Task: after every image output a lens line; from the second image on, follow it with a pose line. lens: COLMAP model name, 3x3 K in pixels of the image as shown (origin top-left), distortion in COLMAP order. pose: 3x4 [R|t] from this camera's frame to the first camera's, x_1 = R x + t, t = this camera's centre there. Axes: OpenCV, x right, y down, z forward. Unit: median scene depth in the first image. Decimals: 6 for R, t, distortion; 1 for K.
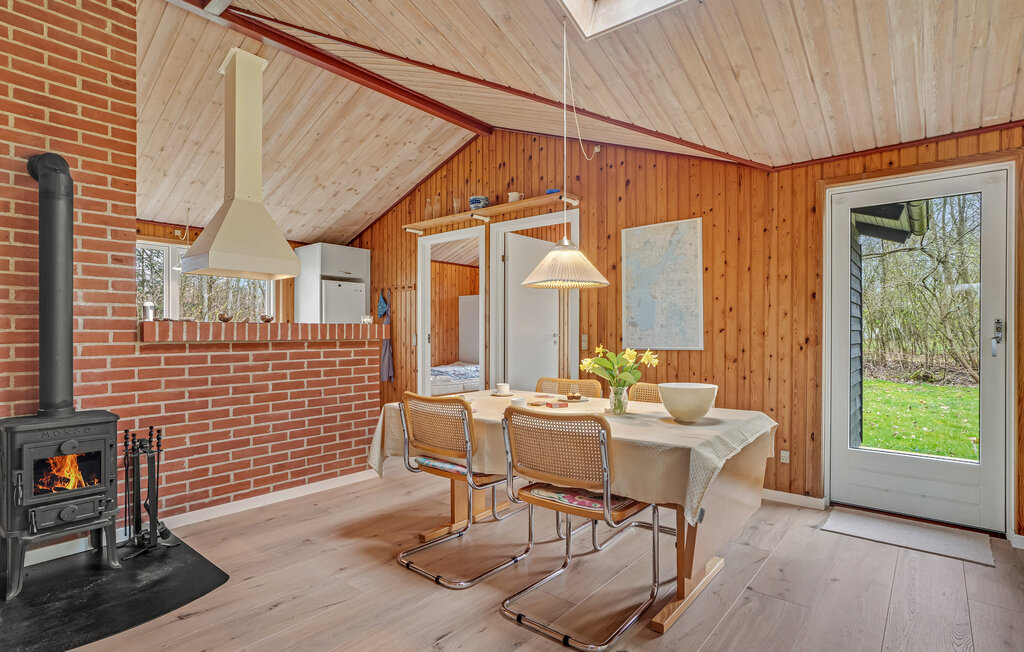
lens RADIAL K [[526.5, 0, 516.1], [0, 526.5, 330.3], [0, 0, 1]] dist [0.000106, 0.000869]
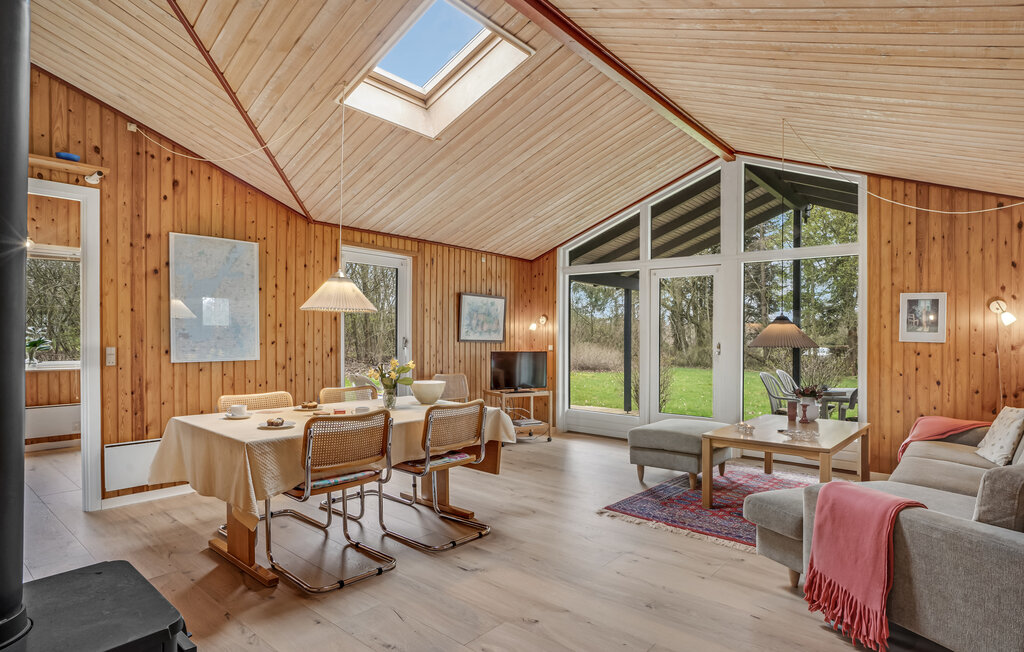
lens RADIAL K [[526.5, 0, 513.6], [0, 526.5, 332.7], [0, 0, 1]] dist [0.000106, 0.000869]
pose [[0.046521, 0.005221, 0.998904, -0.760586], [-0.016509, 0.999854, -0.004457, -0.025538], [-0.998781, -0.016284, 0.046601, 0.397354]]
